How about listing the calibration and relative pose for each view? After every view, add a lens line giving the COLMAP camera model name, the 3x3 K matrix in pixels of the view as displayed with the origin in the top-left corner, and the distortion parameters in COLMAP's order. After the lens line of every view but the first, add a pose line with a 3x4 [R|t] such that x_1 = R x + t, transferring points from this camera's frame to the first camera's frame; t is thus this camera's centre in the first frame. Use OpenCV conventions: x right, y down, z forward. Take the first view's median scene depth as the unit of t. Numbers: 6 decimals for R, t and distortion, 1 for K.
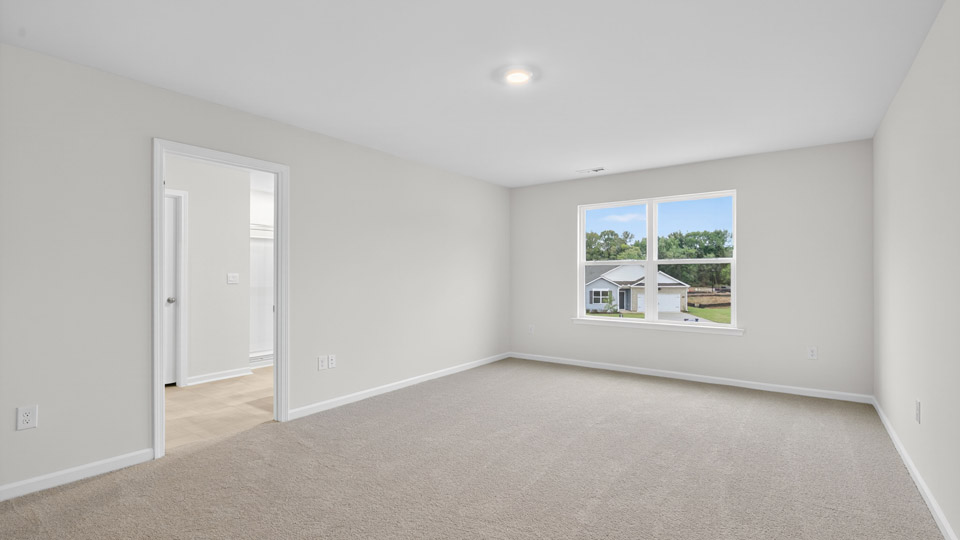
lens RADIAL K [[441.5, 0, 482.2], [0, 441.5, 275.7], [0, 0, 1]] dist [0.040002, 0.000065]
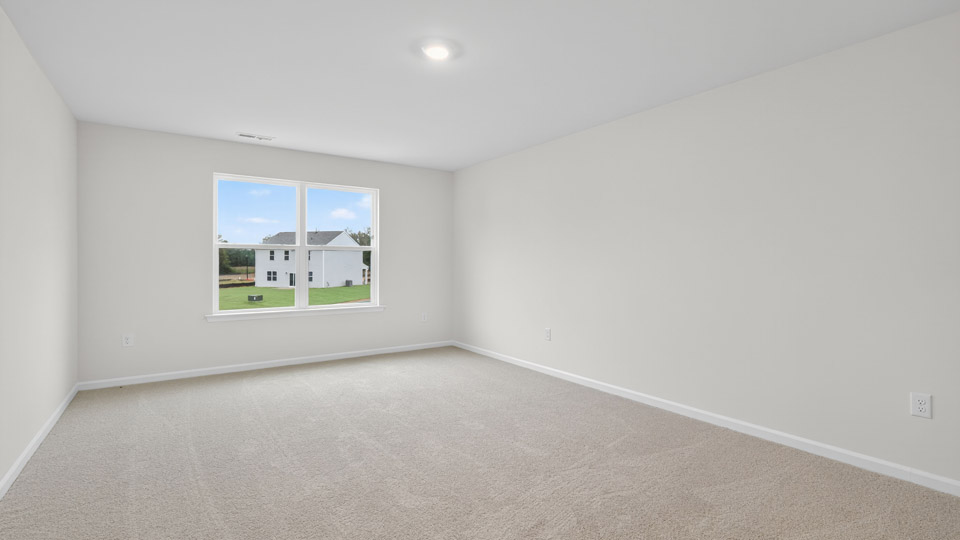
lens RADIAL K [[450.7, 0, 488.7], [0, 450.7, 259.1], [0, 0, 1]] dist [-0.002357, -0.000255]
pose [[0.351956, 0.005125, 0.936002, -0.410525], [0.001383, 0.999981, -0.005995, 0.001575], [-0.936016, 0.003405, 0.351942, 0.280302]]
